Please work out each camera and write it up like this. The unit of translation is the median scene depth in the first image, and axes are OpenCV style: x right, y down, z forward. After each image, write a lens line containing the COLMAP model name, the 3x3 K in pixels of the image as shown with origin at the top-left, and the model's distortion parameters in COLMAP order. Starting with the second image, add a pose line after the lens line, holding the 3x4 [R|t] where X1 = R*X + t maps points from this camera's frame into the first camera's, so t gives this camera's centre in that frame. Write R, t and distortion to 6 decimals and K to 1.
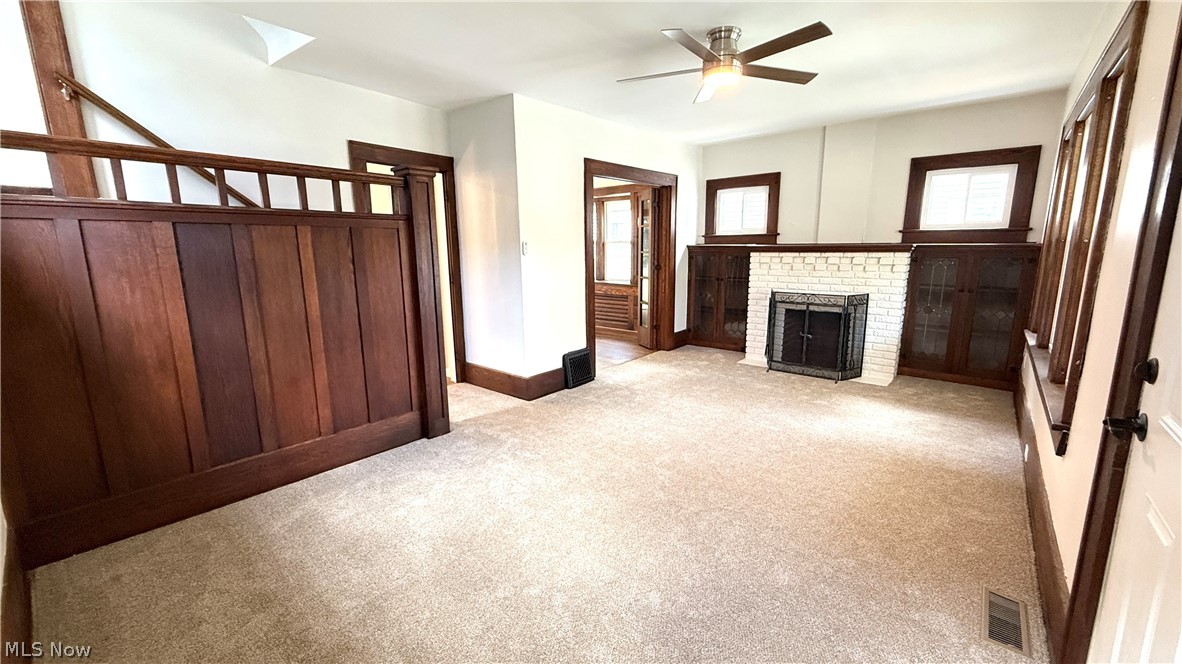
lens RADIAL K [[473.0, 0, 588.3], [0, 473.0, 332.9], [0, 0, 1]] dist [-0.000642, 0.000104]
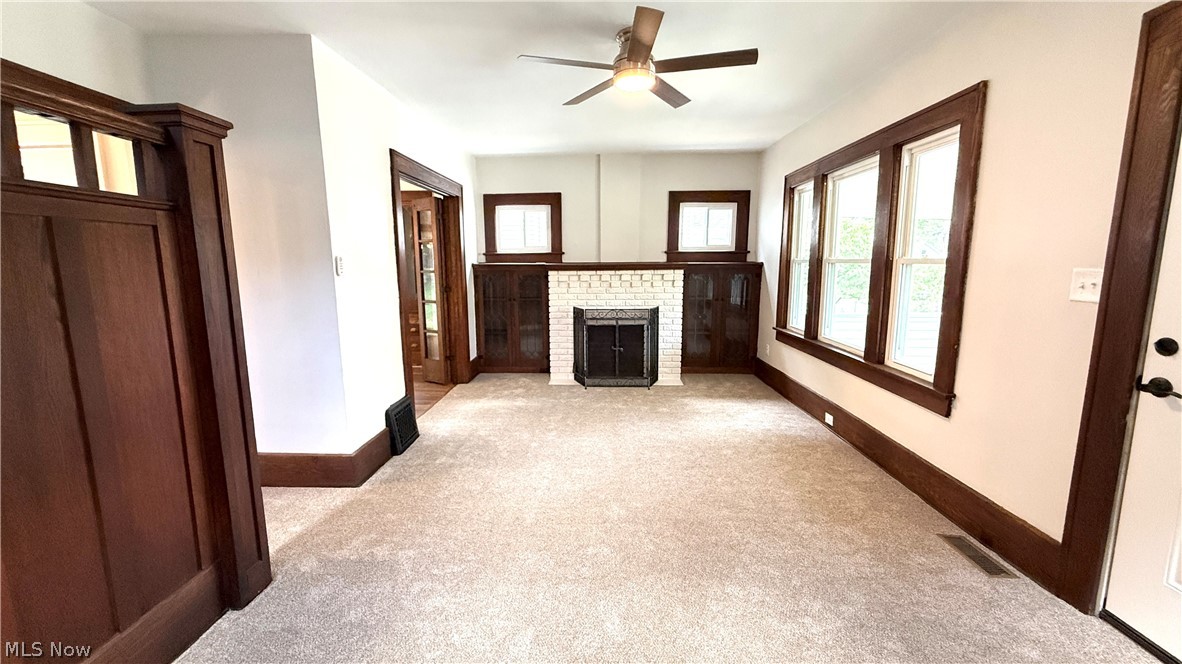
lens RADIAL K [[473.0, 0, 588.2], [0, 473.0, 332.2], [0, 0, 1]] dist [-0.000642, 0.000104]
pose [[0.785759, -0.085291, 0.612624, -0.238835], [0.111825, 0.993715, -0.005082, -0.034823], [-0.608340, 0.072500, 0.790358, 0.214801]]
